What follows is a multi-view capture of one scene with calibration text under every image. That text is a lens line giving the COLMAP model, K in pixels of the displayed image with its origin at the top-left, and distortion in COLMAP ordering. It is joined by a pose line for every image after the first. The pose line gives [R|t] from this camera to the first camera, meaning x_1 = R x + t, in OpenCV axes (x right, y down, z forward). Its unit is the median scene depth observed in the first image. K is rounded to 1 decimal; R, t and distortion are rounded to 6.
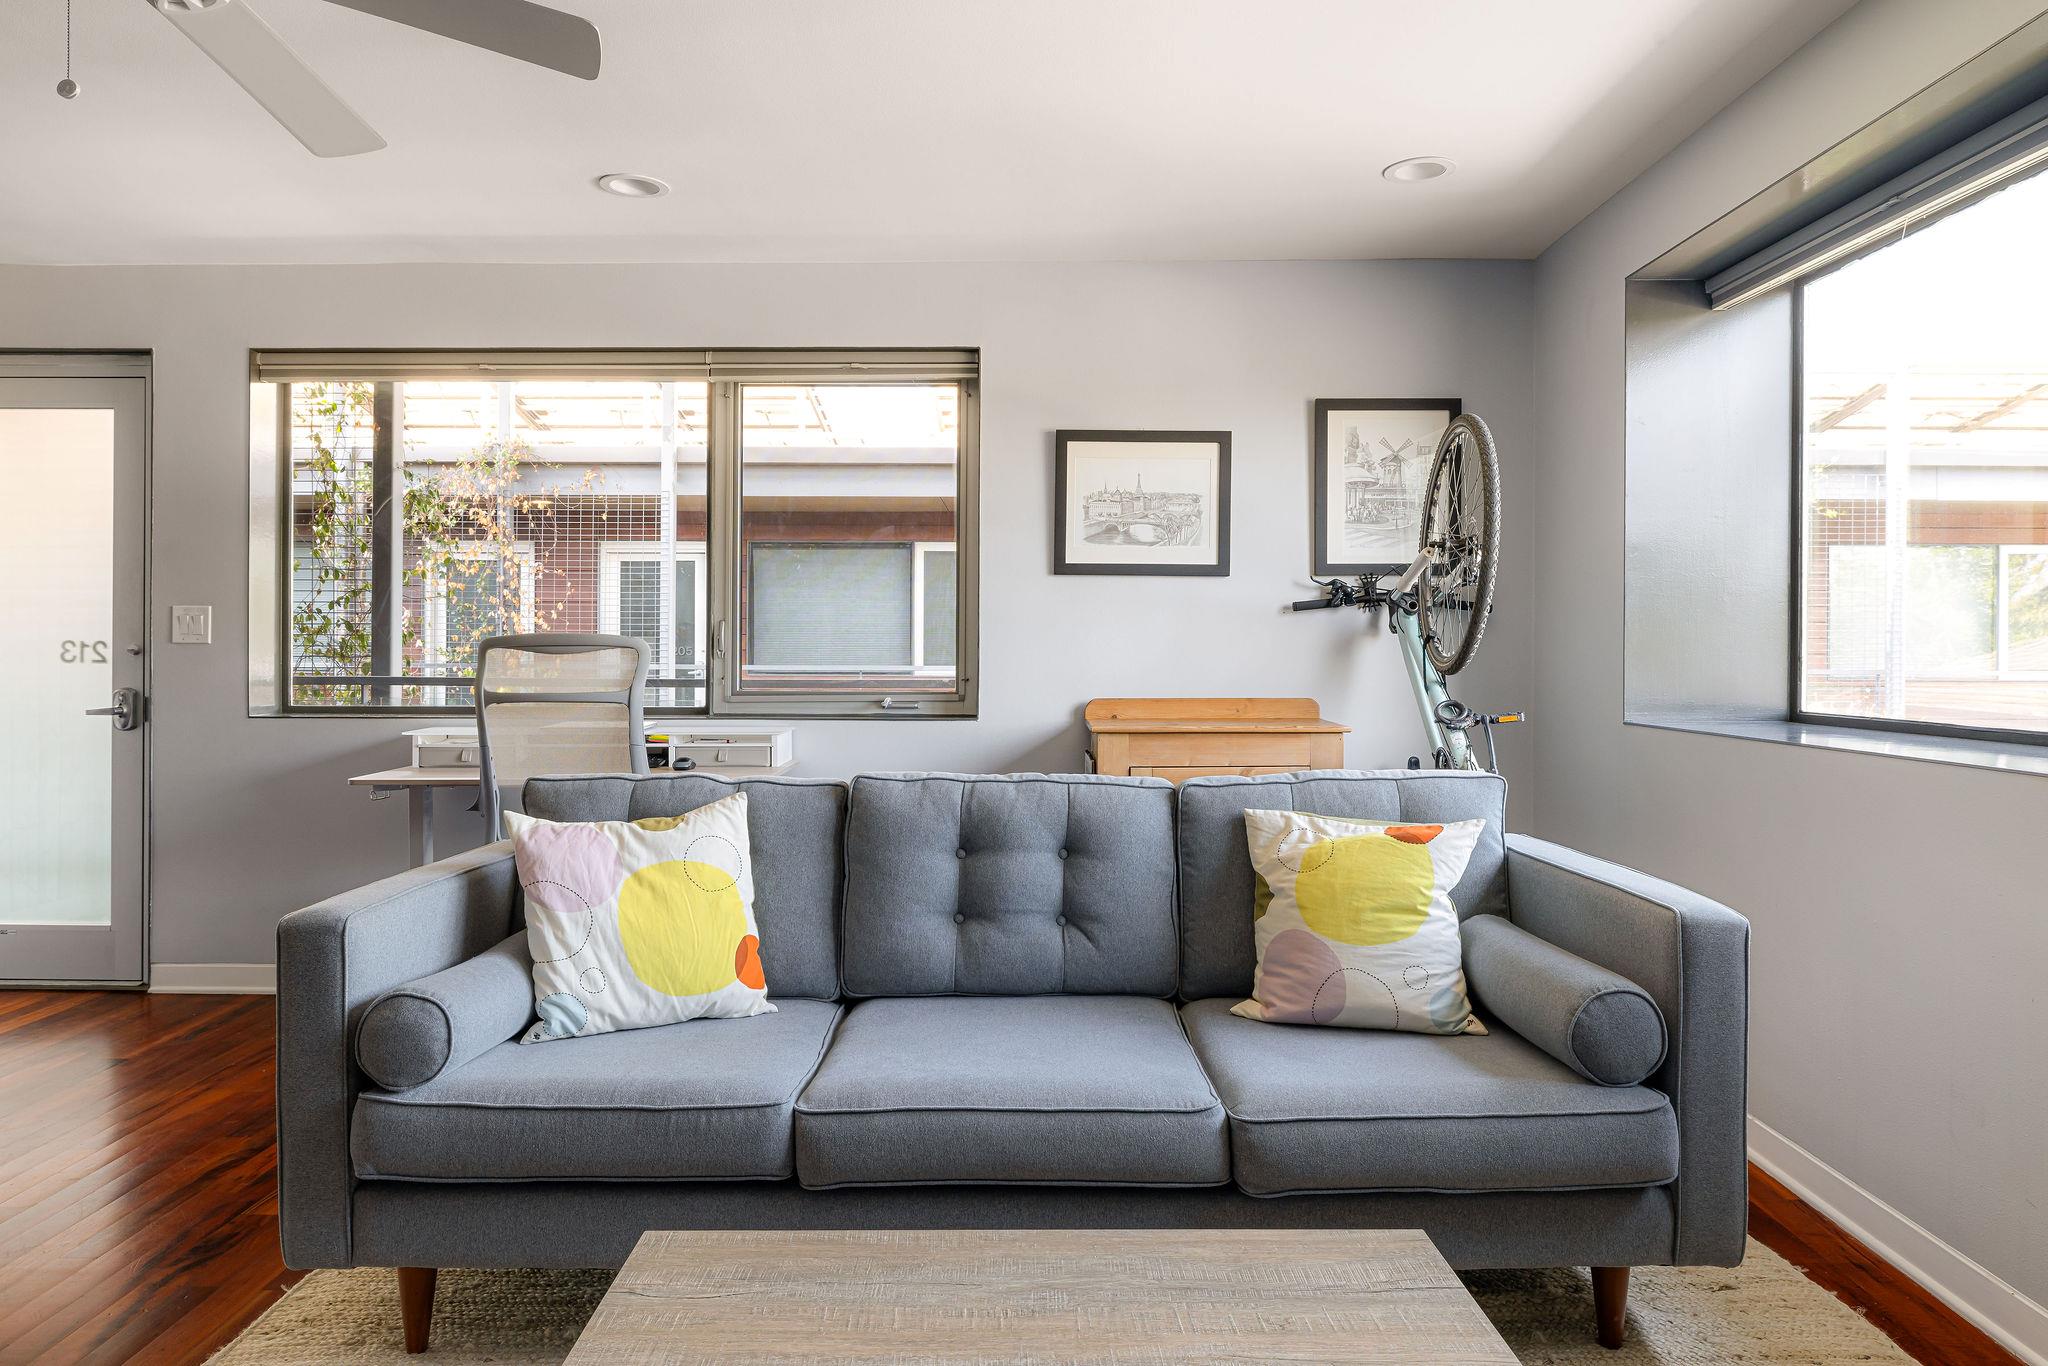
lens RADIAL K [[1302.5, 0, 1009.0], [0, 1302.5, 655.4], [0, 0, 1]] dist [-0.002394, -0.000194]
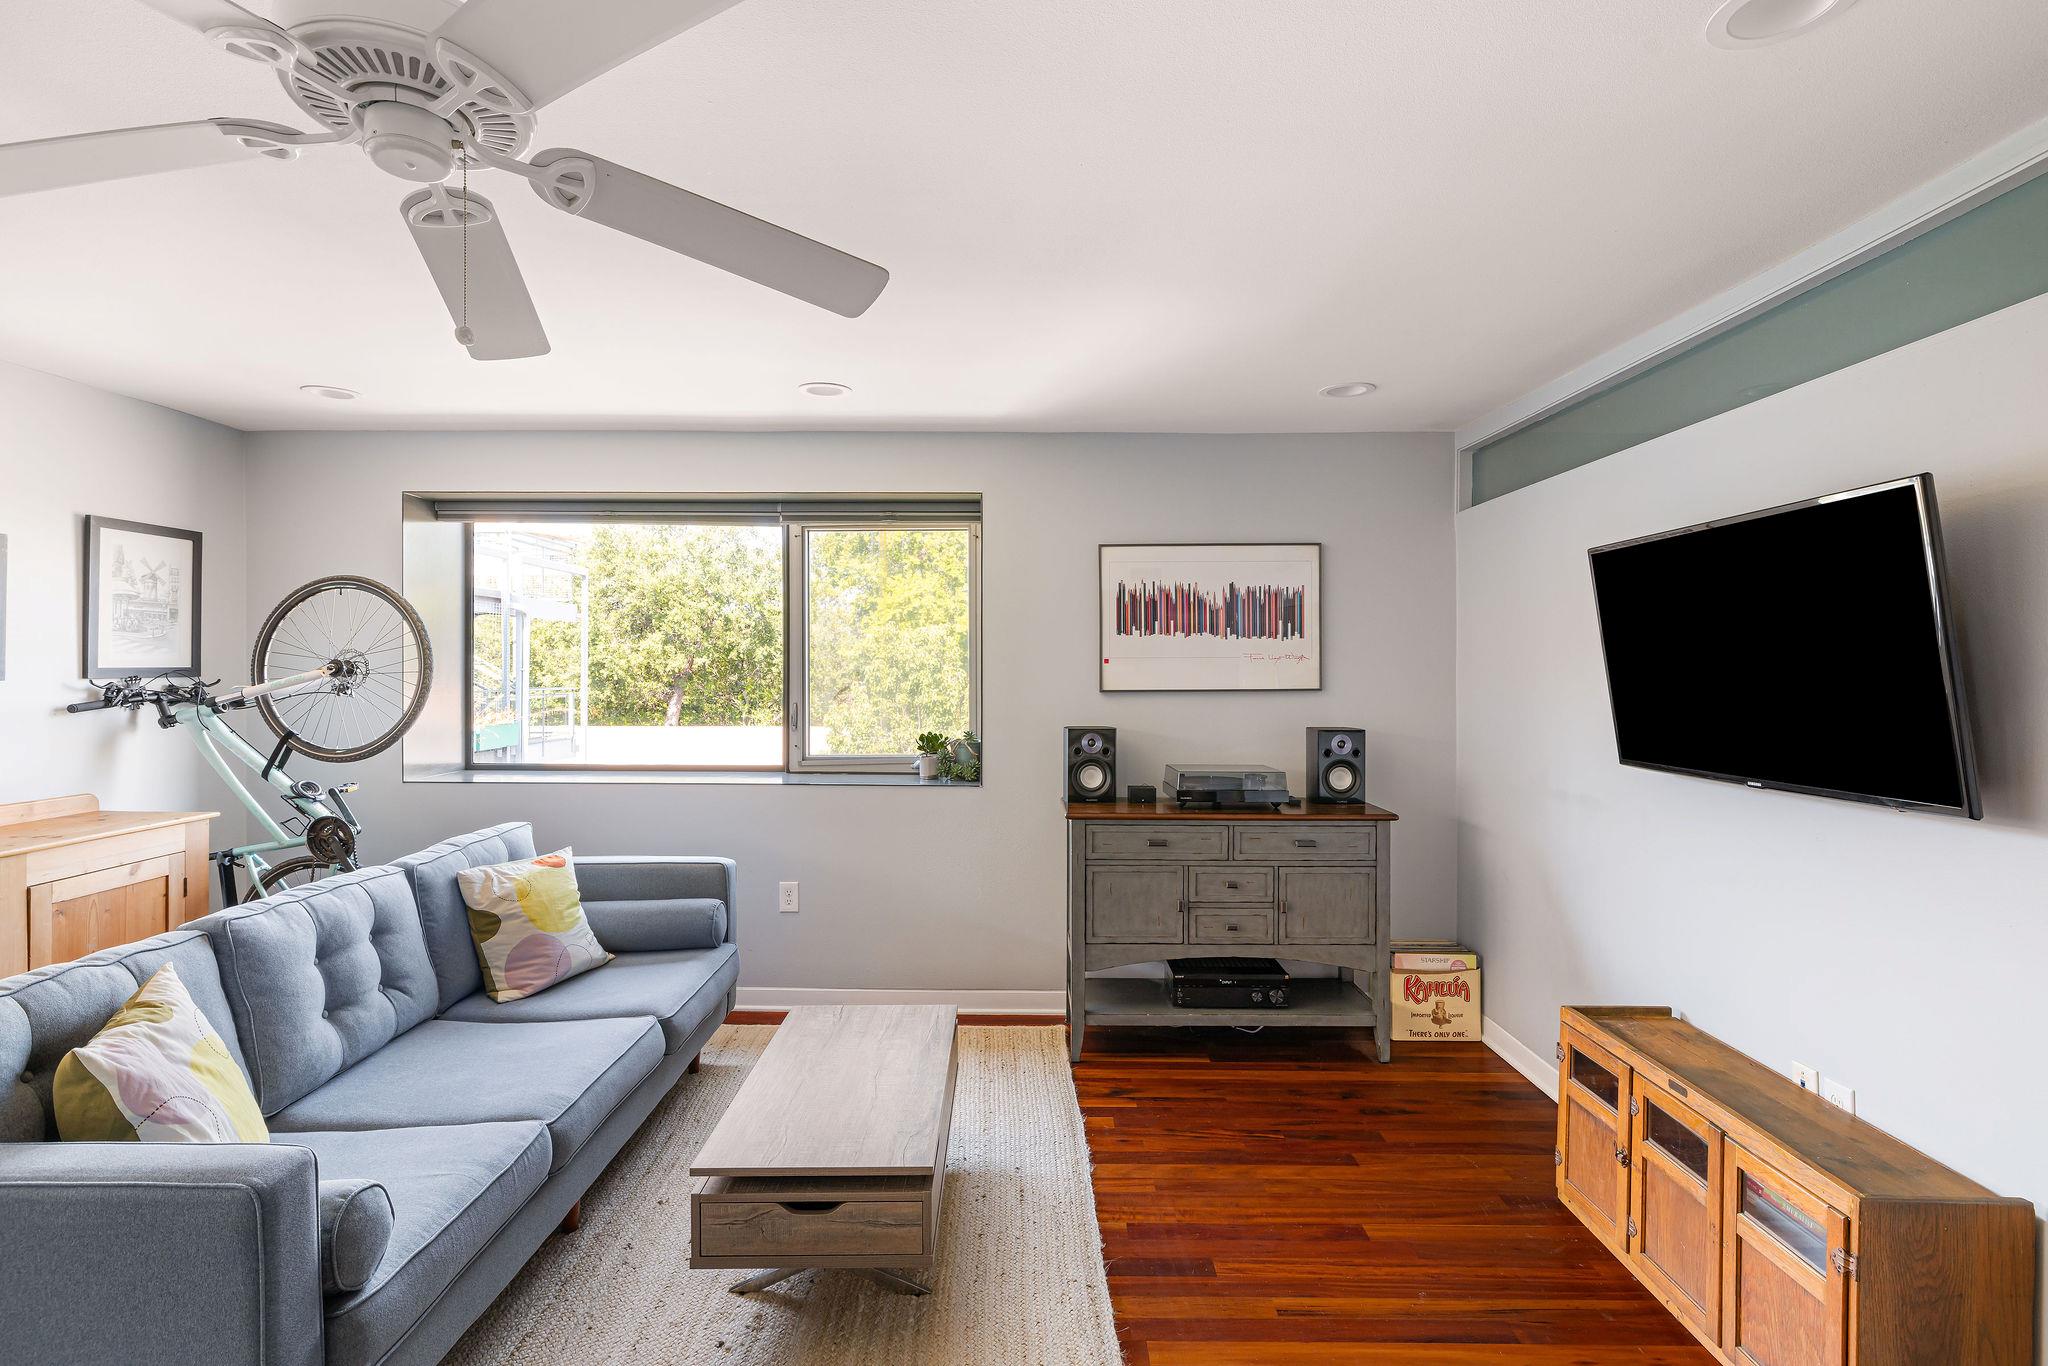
lens RADIAL K [[997.5, 0, 1031.0], [0, 997.5, 672.1], [0, 0, 1]] dist [-0.002540, 0.000726]
pose [[-0.010501, -0.008283, 0.999911, -0.598927], [0.000325, 0.999966, 0.008287, -0.073847], [-0.999945, 0.000412, -0.010498, 0.230519]]
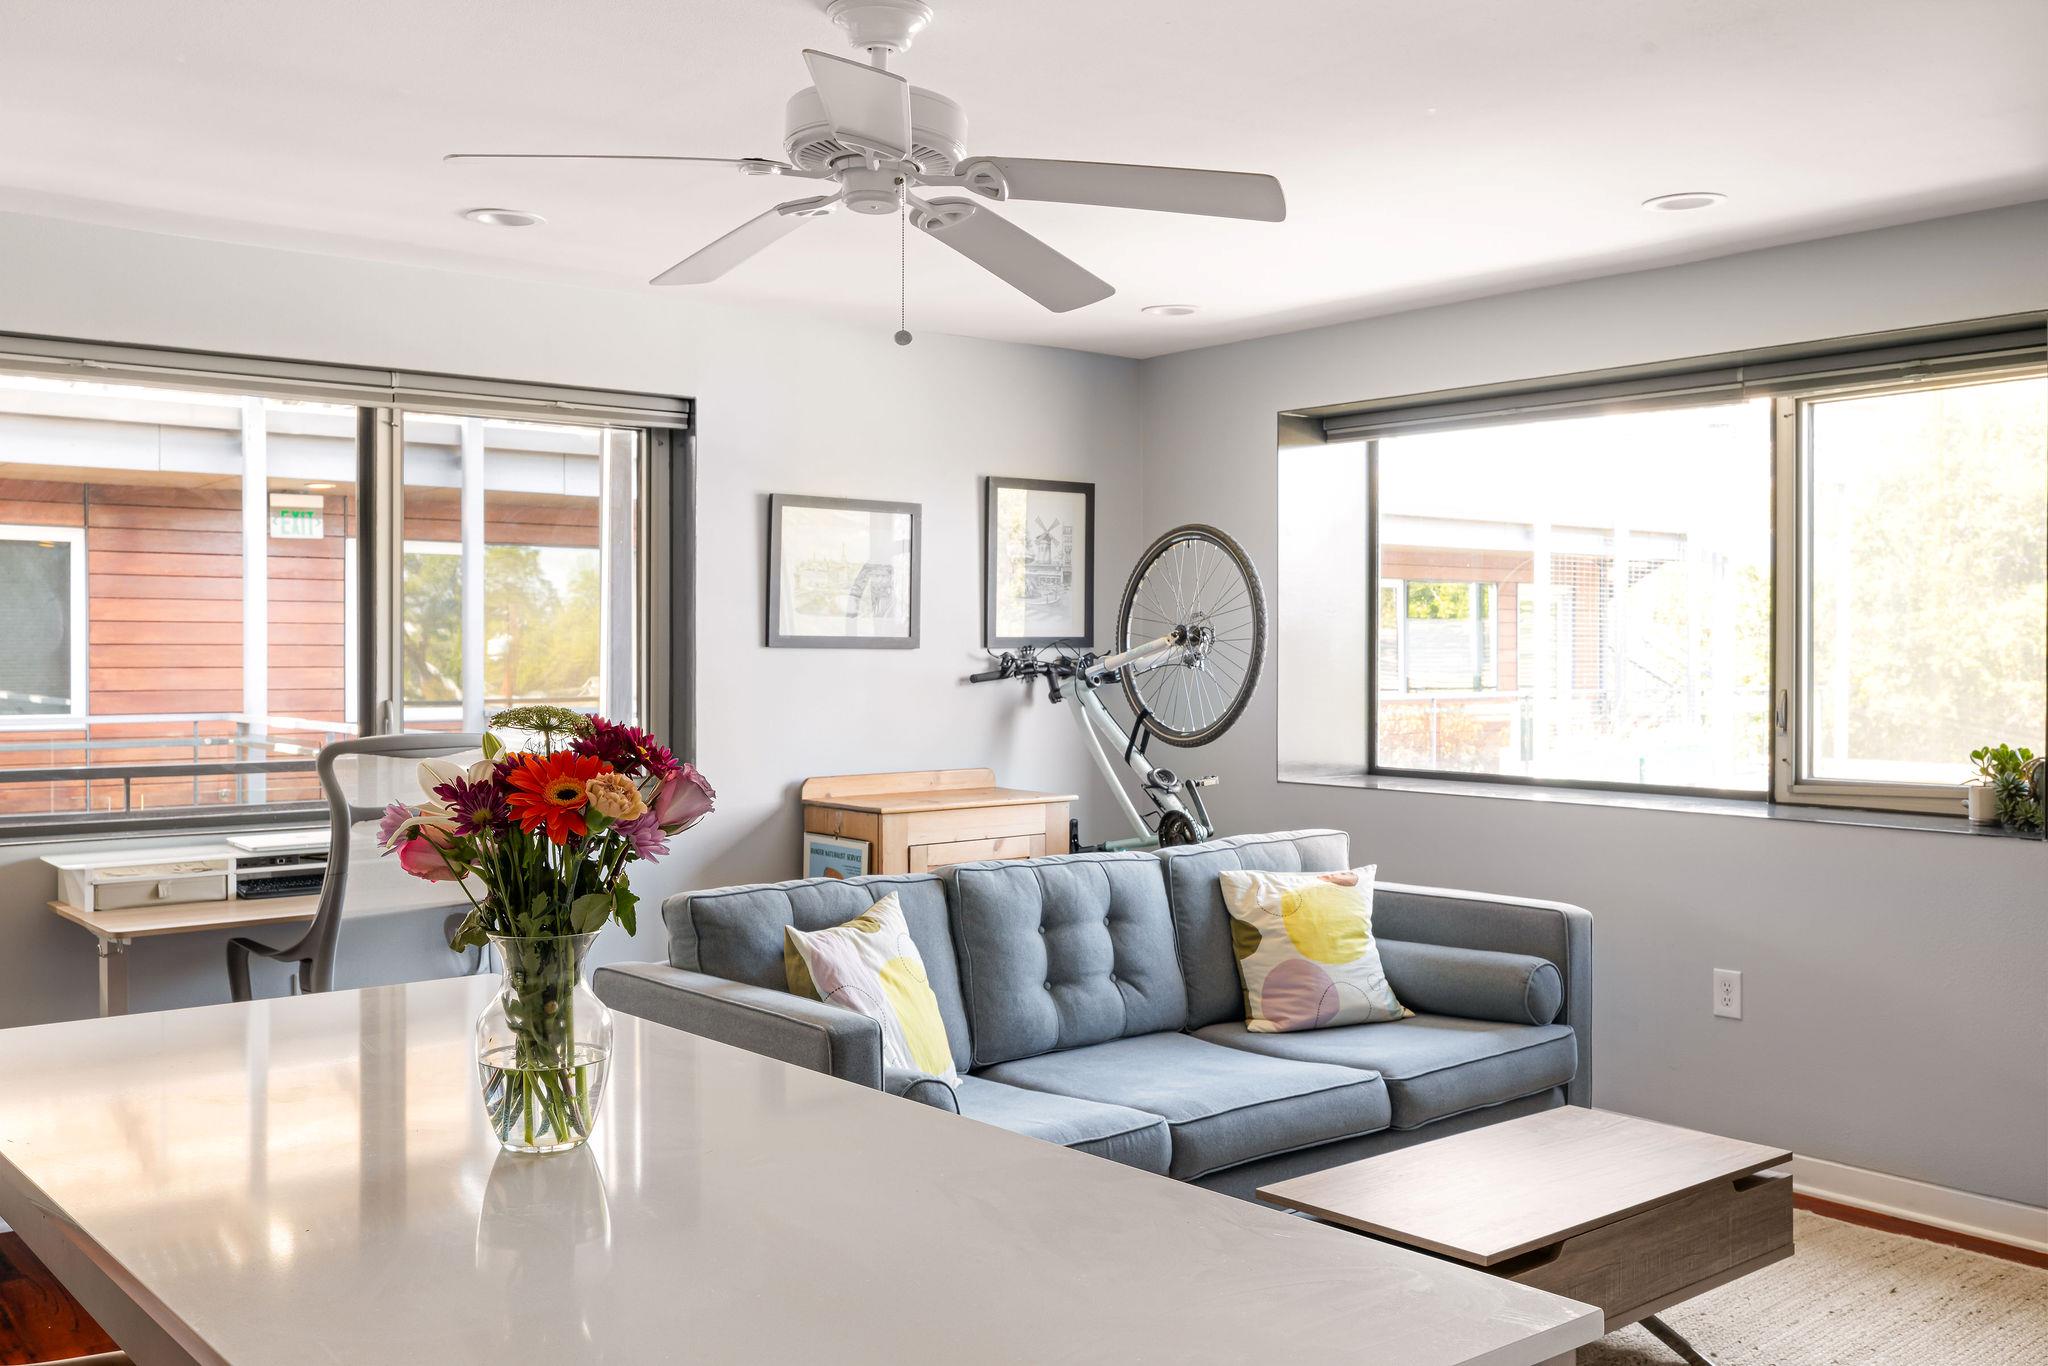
lens RADIAL K [[1901.8, 0, 1017.7], [0, 1901.8, 673.1], [0, 0, 1]] dist [0.003362, 0.010468]
pose [[0.768339, -0.009557, 0.639972, -0.711115], [0.003665, 0.999938, 0.010532, -0.057577], [-0.640033, -0.005747, 0.768326, -0.169922]]
